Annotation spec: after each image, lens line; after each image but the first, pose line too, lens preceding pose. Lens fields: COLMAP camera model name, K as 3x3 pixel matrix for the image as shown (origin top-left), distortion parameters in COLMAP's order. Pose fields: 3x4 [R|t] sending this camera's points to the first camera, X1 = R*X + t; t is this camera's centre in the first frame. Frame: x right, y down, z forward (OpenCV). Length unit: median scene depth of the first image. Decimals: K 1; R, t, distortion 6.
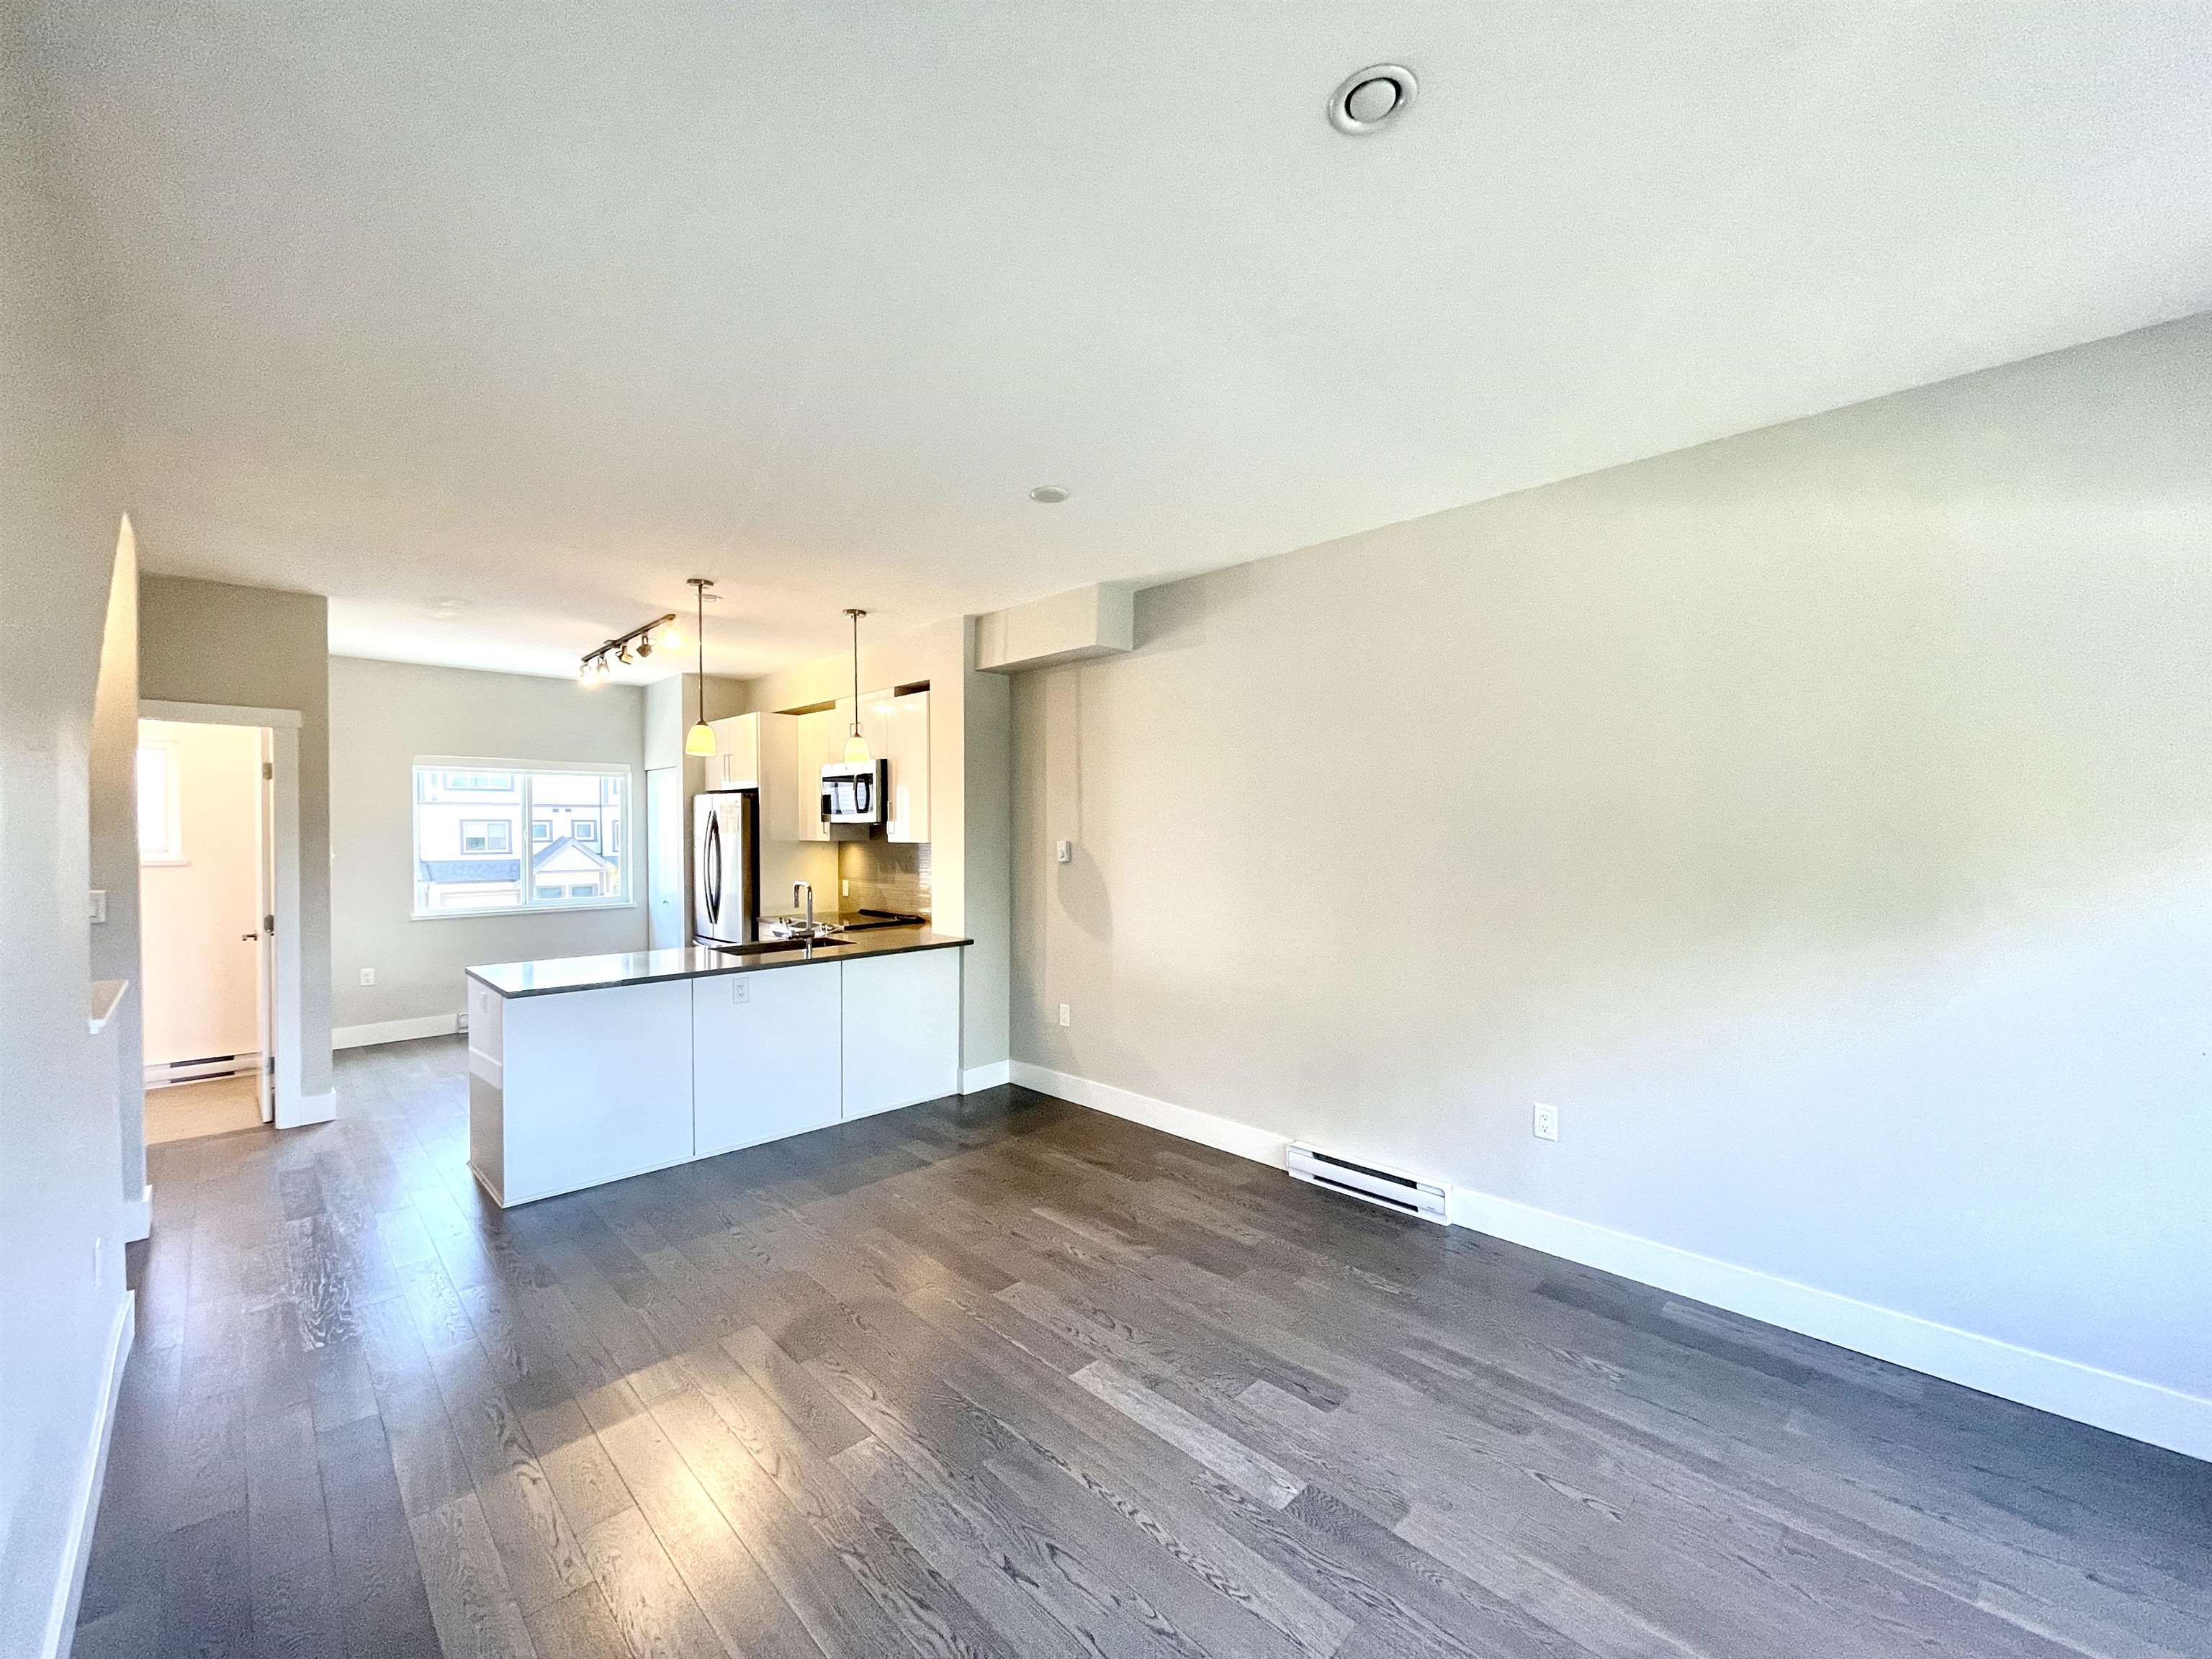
lens RADIAL K [[886.9, 0, 1116.6], [0, 886.9, 827.8], [0, 0, 1]] dist [0.001871, -0.000251]
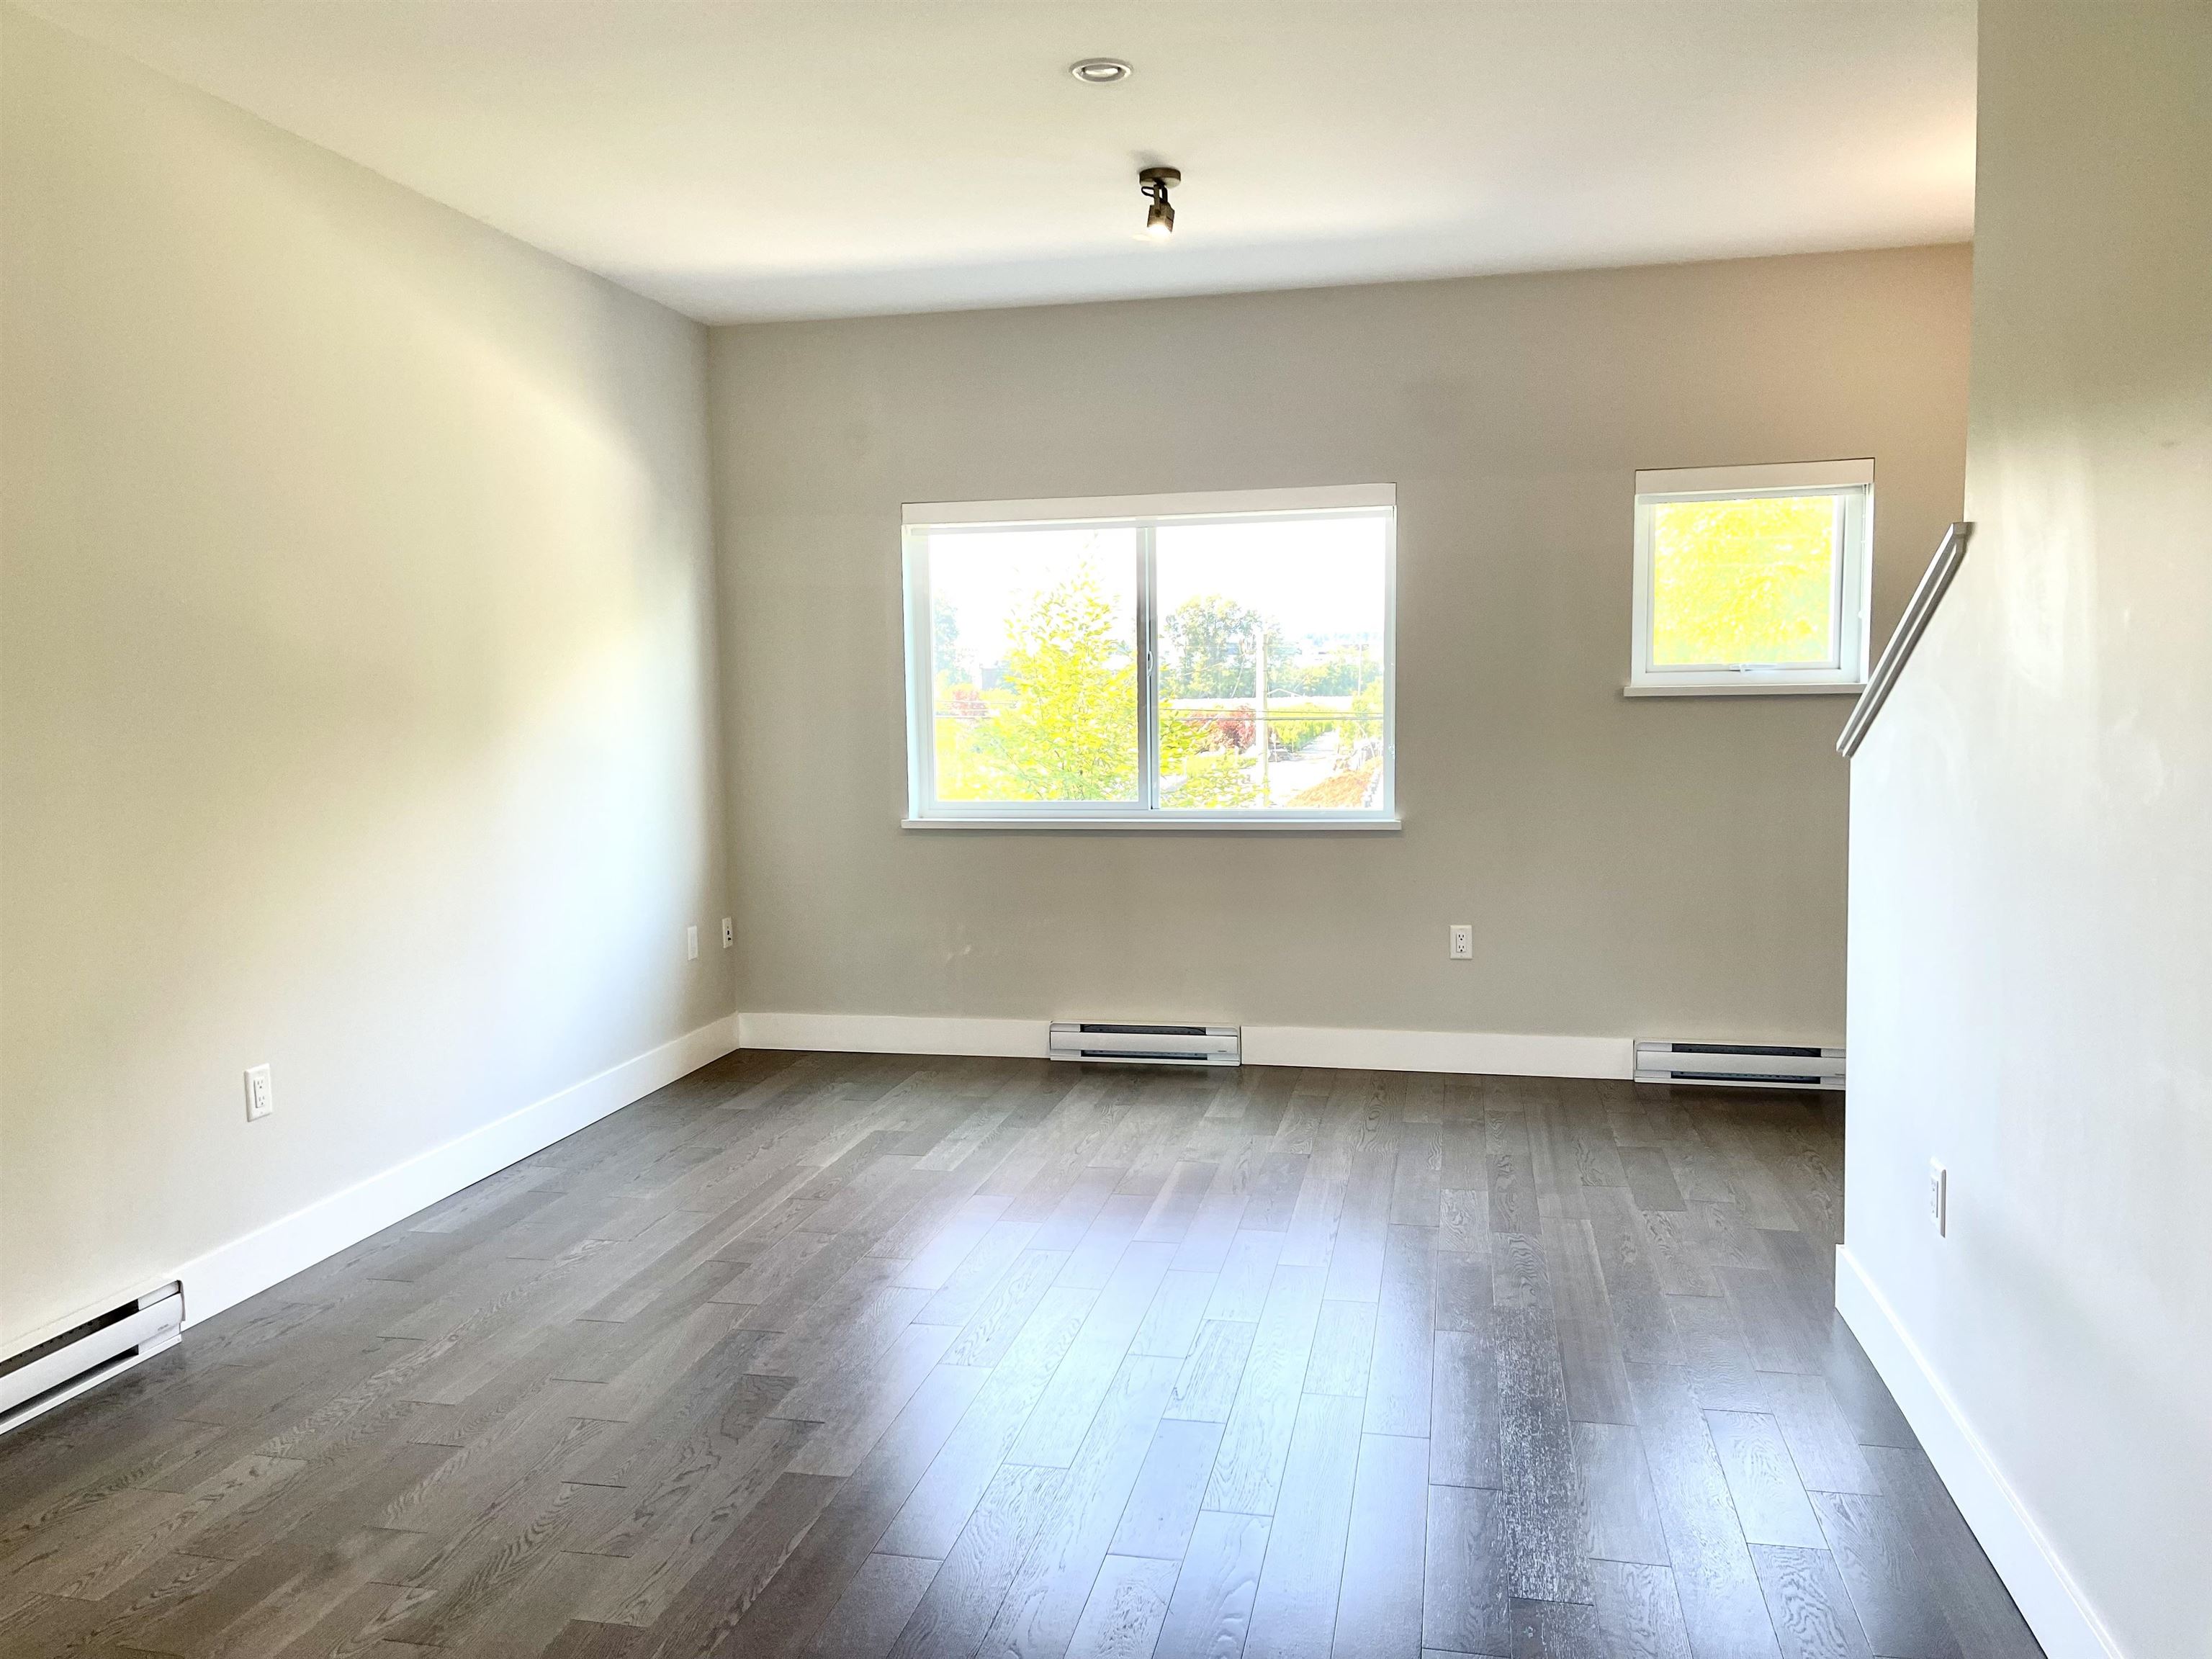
lens RADIAL K [[1665.1, 0, 1112.5], [0, 1665.1, 838.4], [0, 0, 1]] dist [0.041122, -0.010732]
pose [[-0.532646, -0.069088, 0.843513, -0.699689], [0.014117, 0.995799, 0.090475, 0.037289], [-0.846220, 0.060099, -0.529433, 0.893380]]
